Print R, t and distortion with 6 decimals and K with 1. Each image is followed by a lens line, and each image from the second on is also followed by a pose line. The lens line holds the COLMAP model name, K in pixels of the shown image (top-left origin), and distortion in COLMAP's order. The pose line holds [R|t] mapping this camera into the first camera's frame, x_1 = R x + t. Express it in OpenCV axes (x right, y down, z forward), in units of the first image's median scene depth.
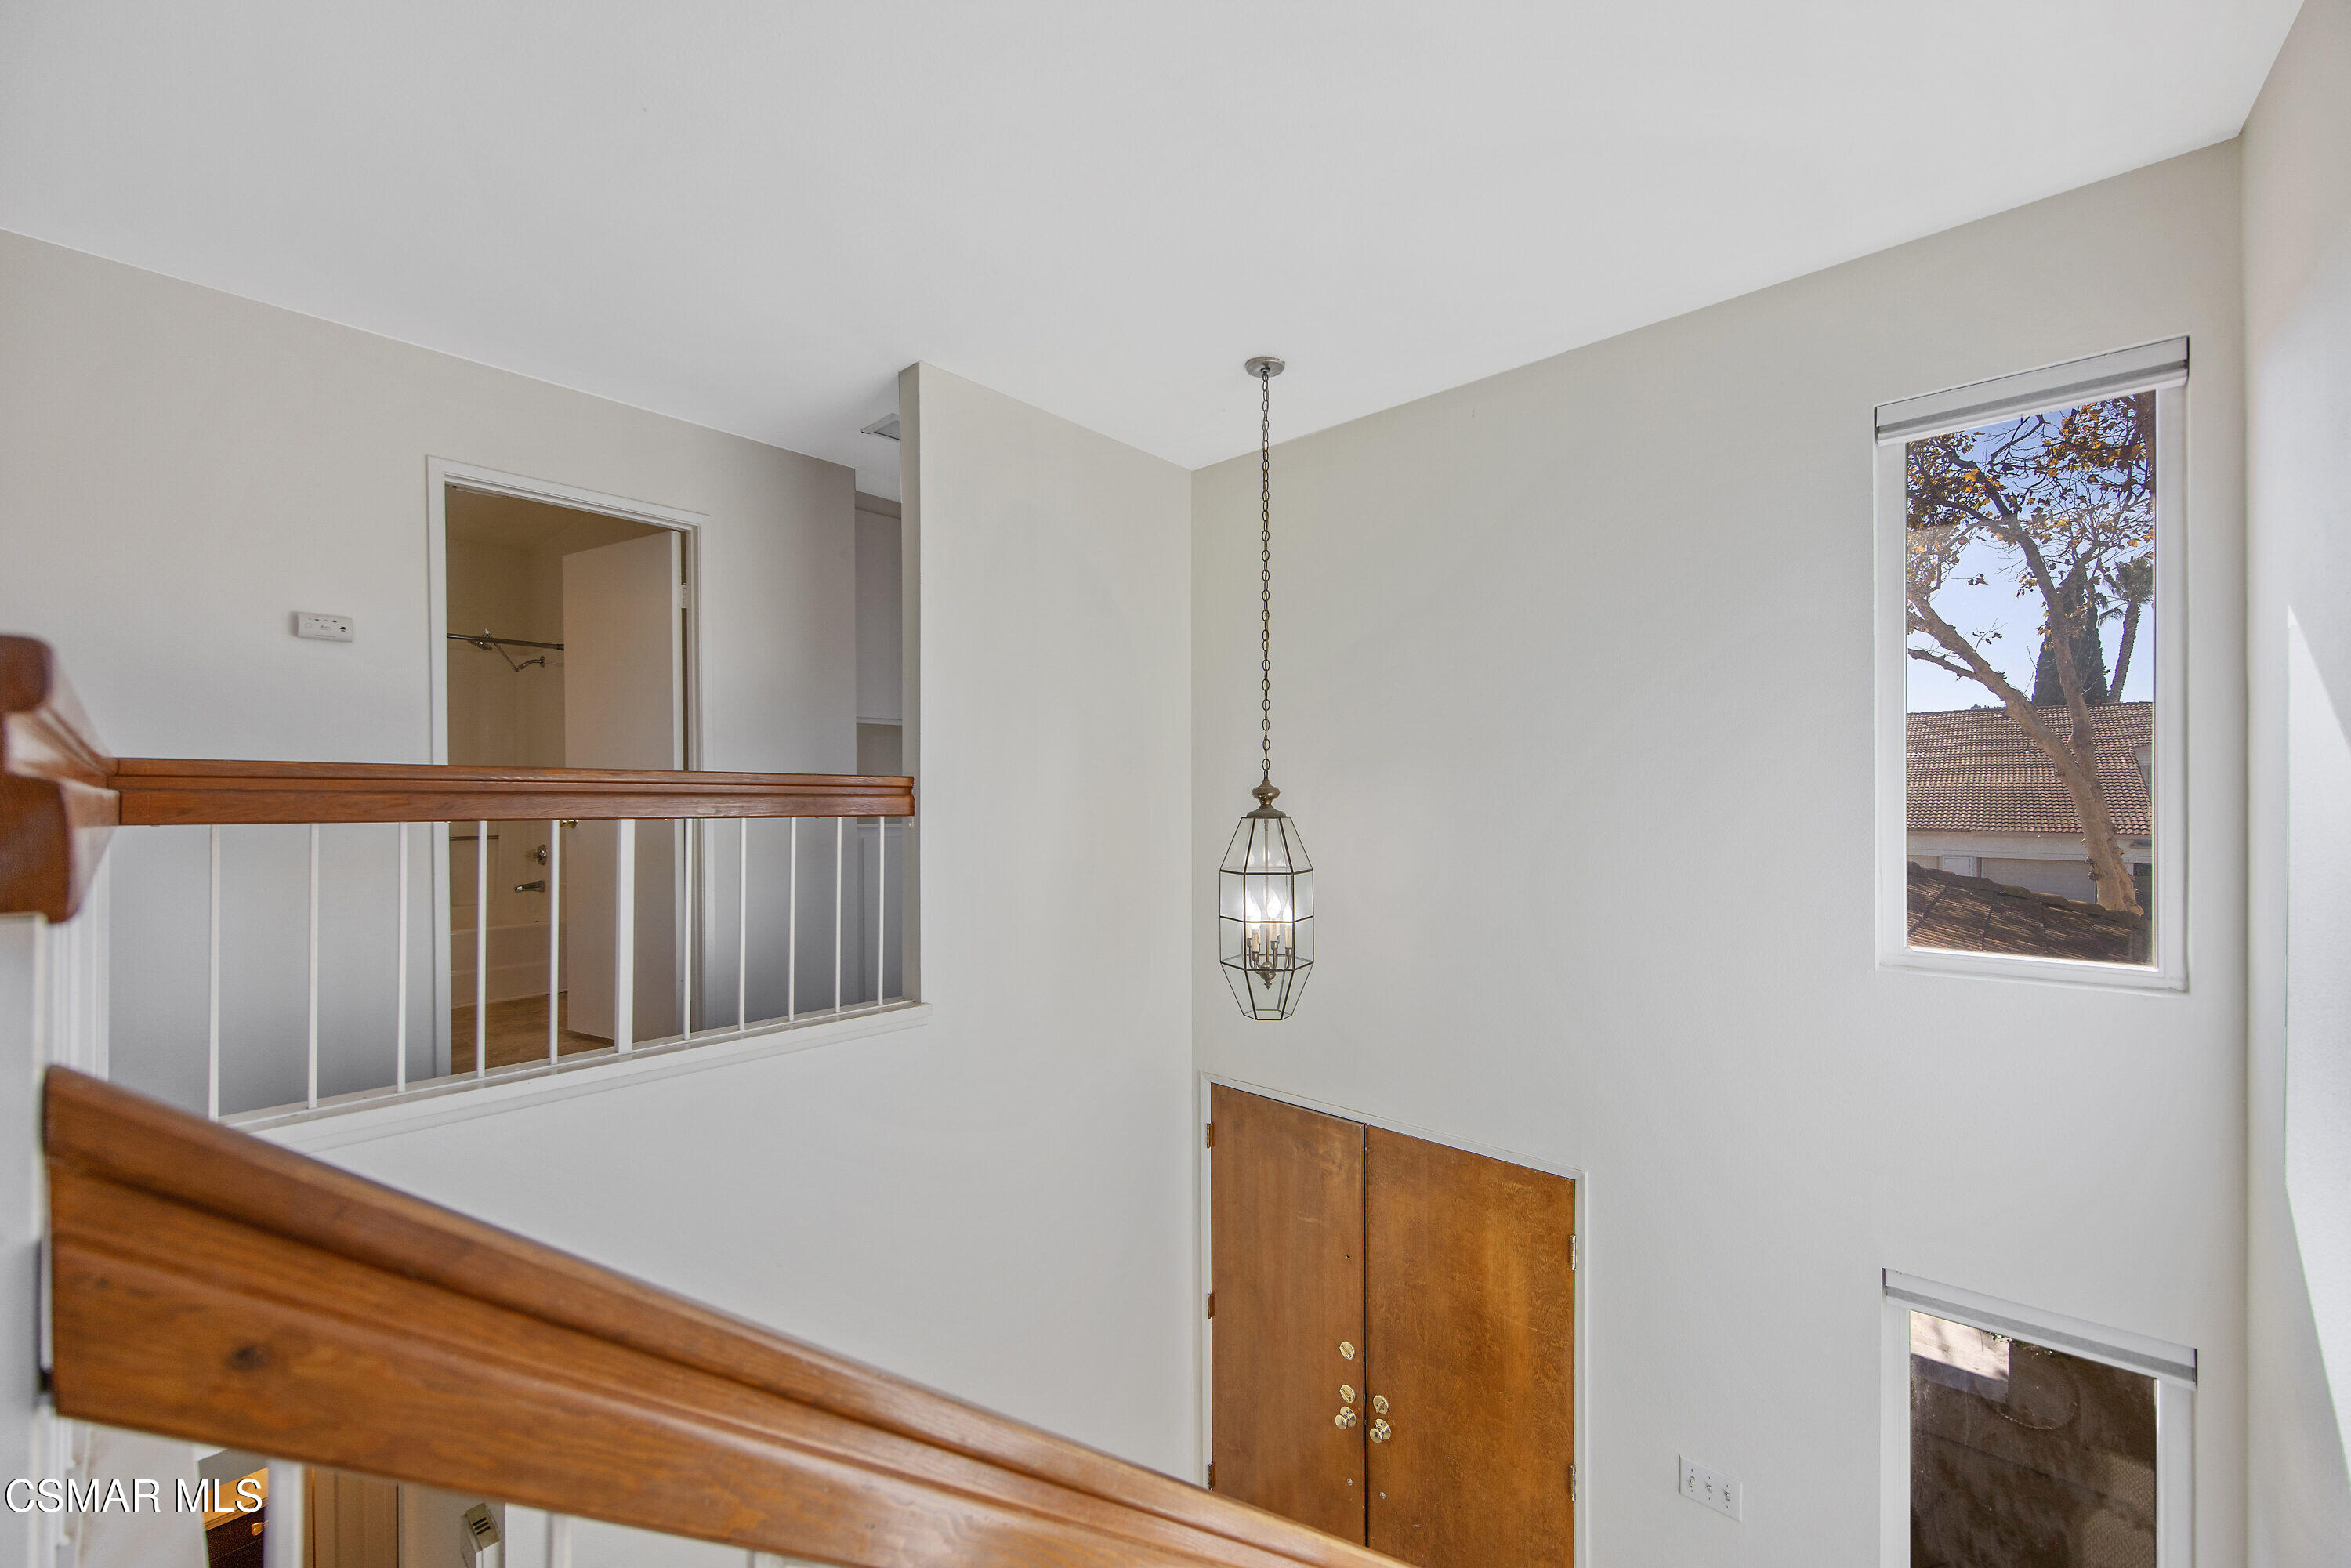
lens RADIAL K [[907.8, 0, 1169.4], [0, 907.8, 795.9], [0, 0, 1]] dist [-0.007481, 0.000089]
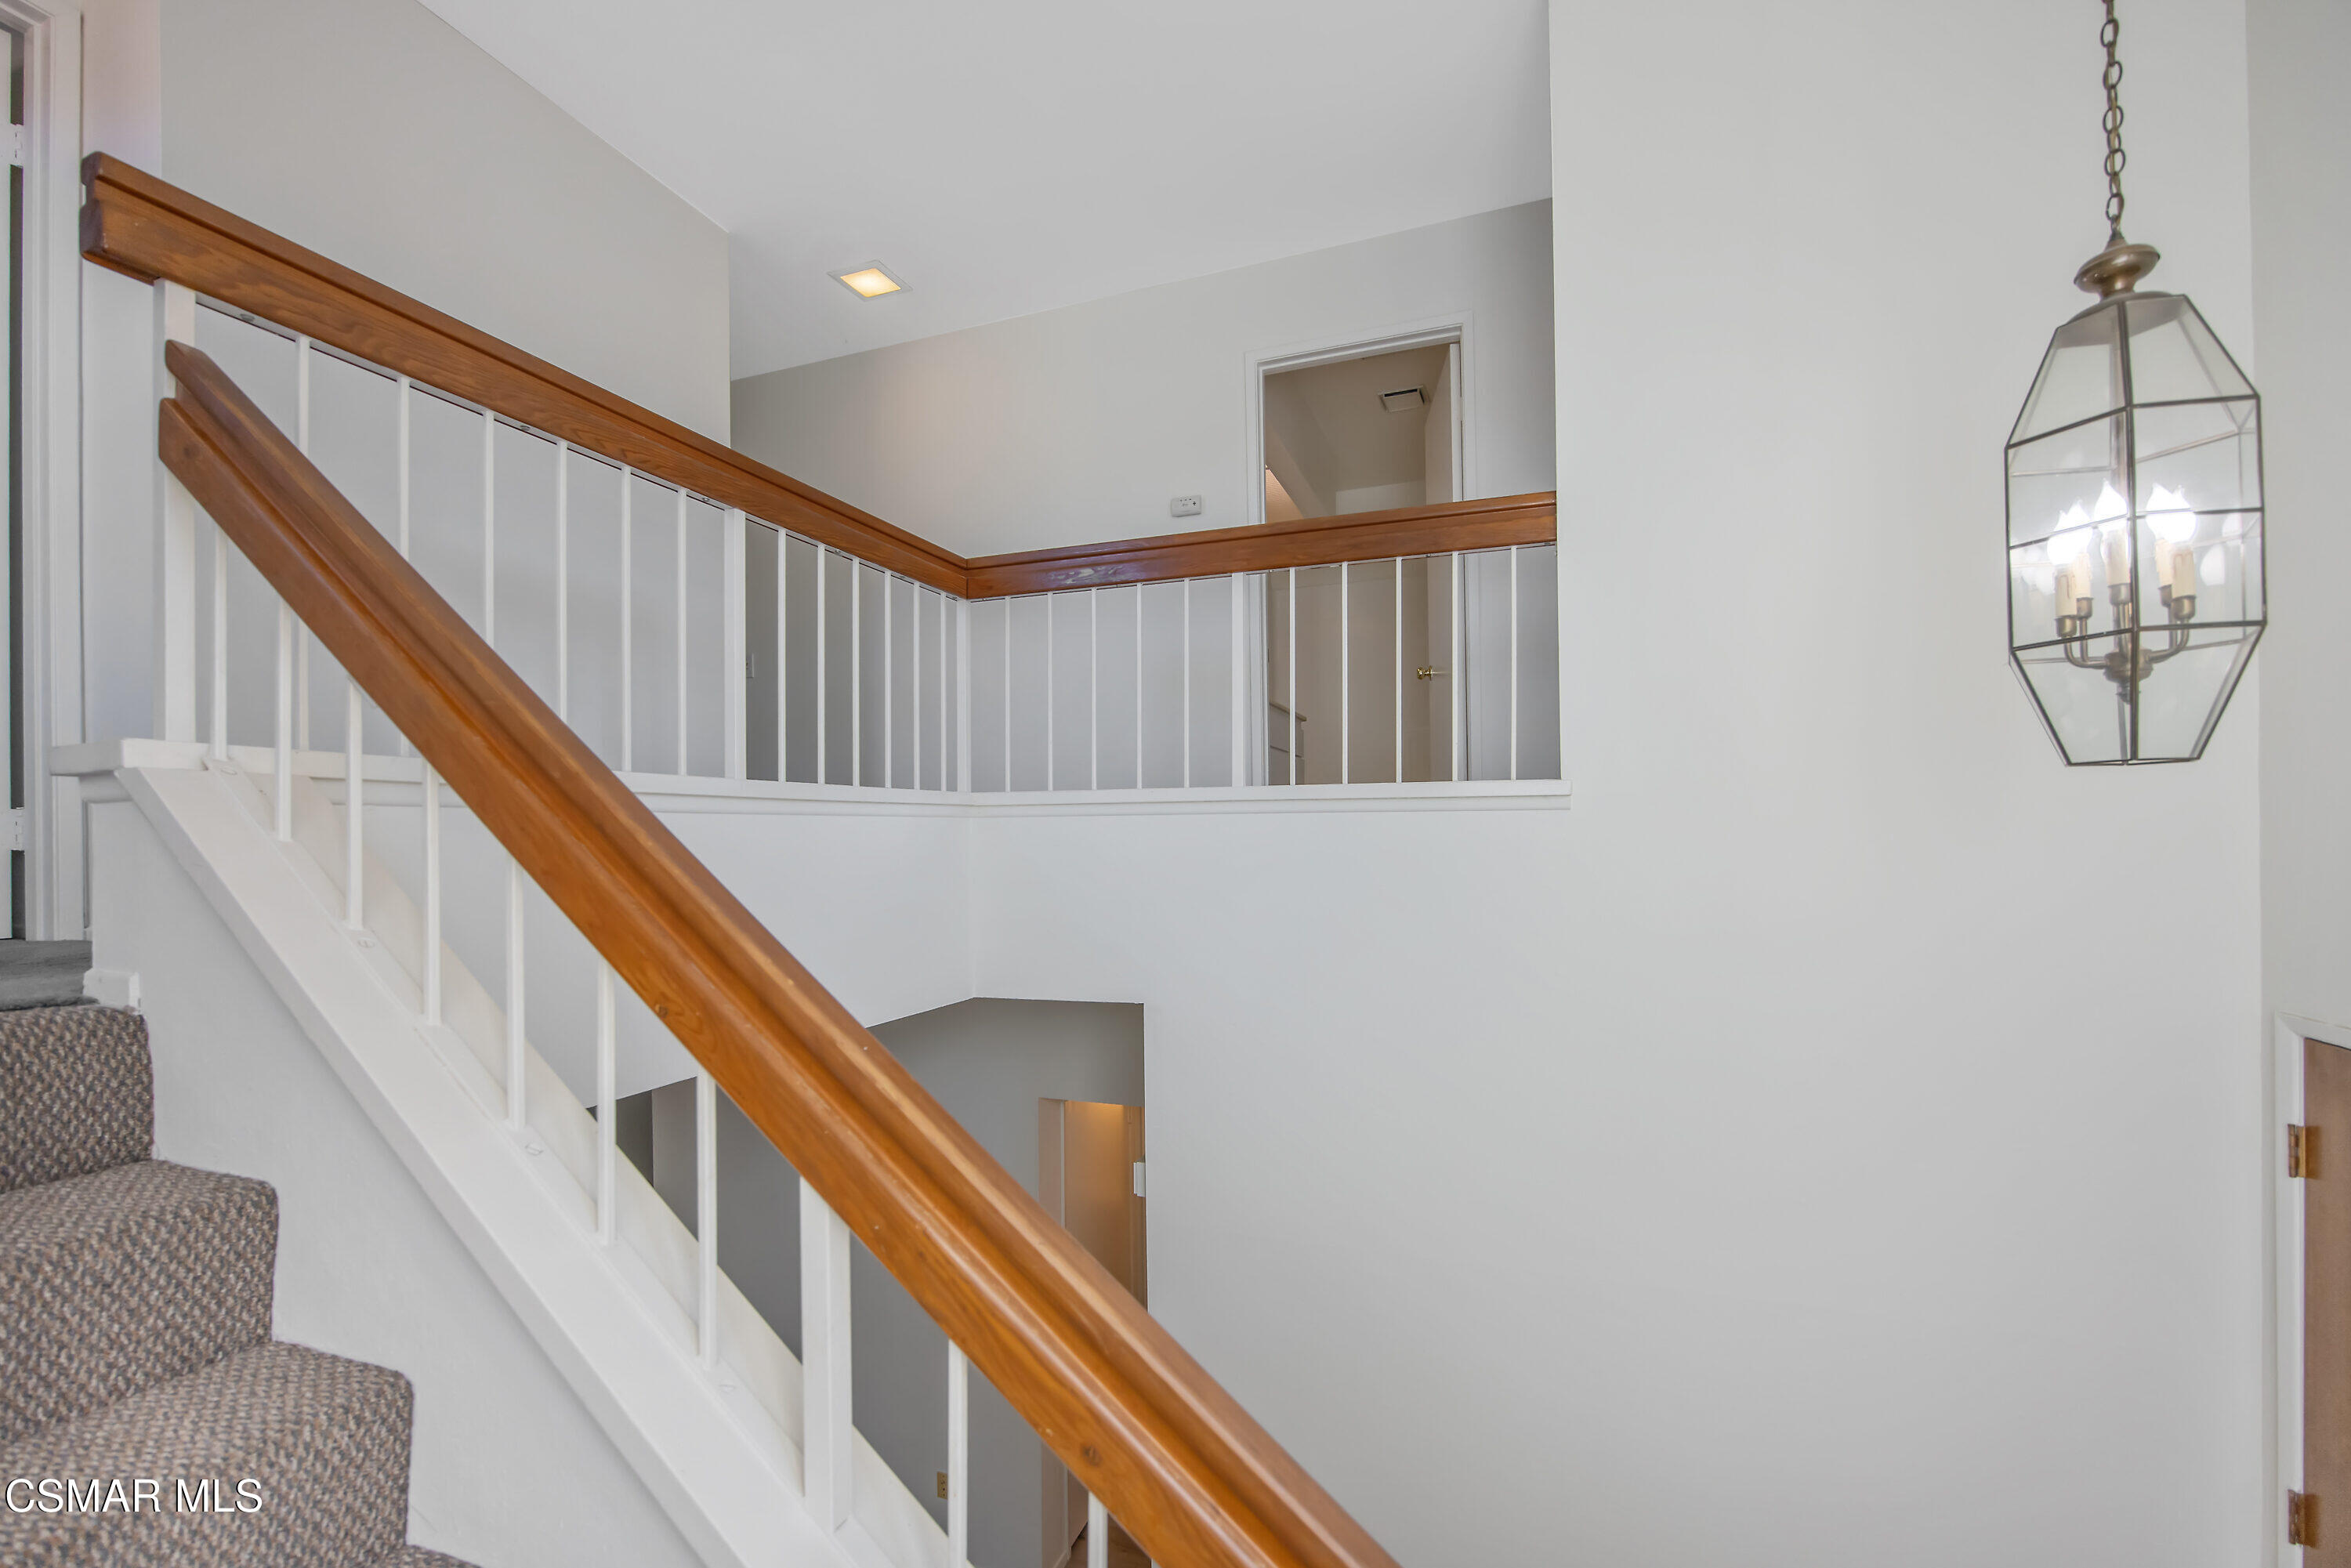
lens RADIAL K [[907.8, 0, 1169.4], [0, 907.8, 795.9], [0, 0, 1]] dist [-0.007481, 0.000089]
pose [[0.367949, -0.011988, -0.929769, 0.342204], [0.014189, 0.999873, -0.007277, 0.252207], [0.929738, -0.010515, 0.368073, 0.401619]]
